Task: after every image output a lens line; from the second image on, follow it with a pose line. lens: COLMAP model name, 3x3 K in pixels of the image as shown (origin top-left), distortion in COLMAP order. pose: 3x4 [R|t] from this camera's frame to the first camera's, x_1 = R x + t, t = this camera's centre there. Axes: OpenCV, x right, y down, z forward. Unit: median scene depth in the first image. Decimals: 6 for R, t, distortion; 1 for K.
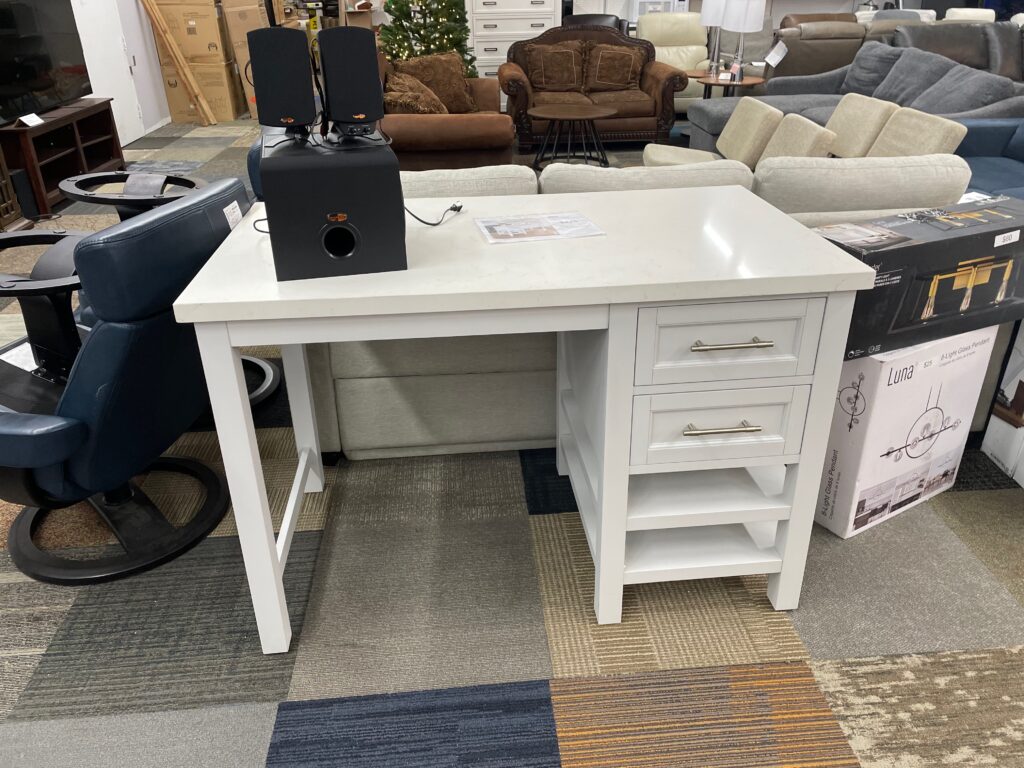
lens RADIAL K [[783.6, 0, 509.8], [0, 783.6, 385.0], [0, 0, 1]] dist [0.036930, -0.041961]
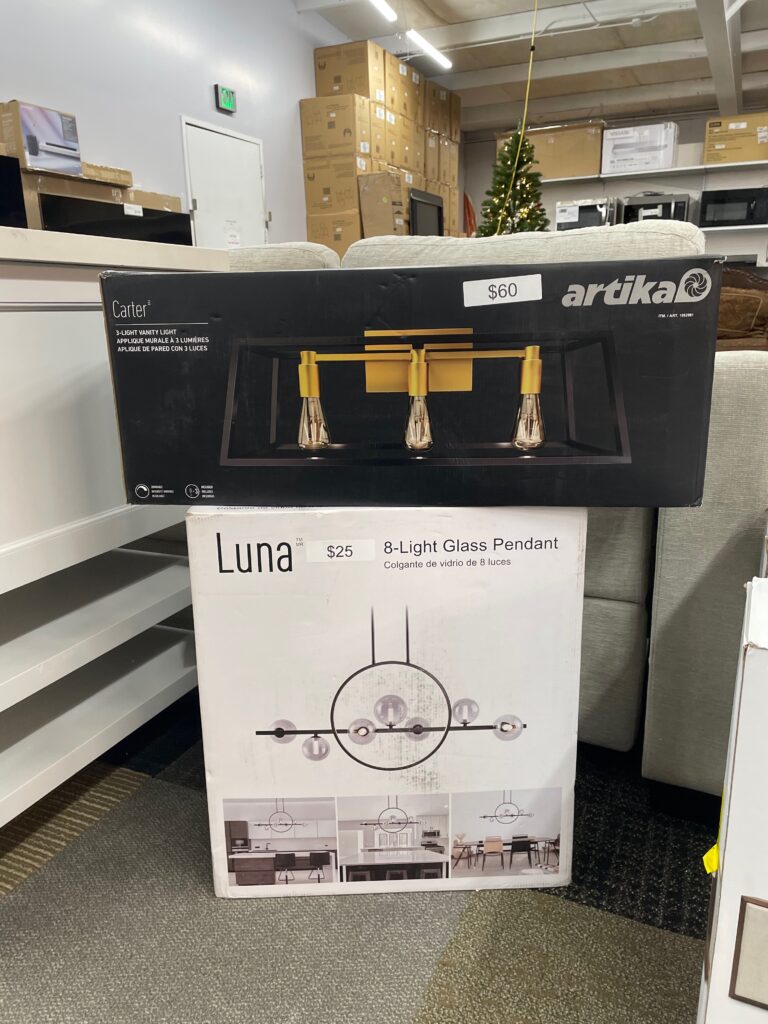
lens RADIAL K [[783.6, 0, 383.4], [0, 783.6, 510.6], [0, 0, 1]] dist [0.036930, -0.041961]
pose [[0.868595, 0.119506, -0.480896, 0.784030], [-0.220076, 0.962553, -0.158300, 0.018754], [0.443970, 0.243332, 0.862369, 0.604010]]
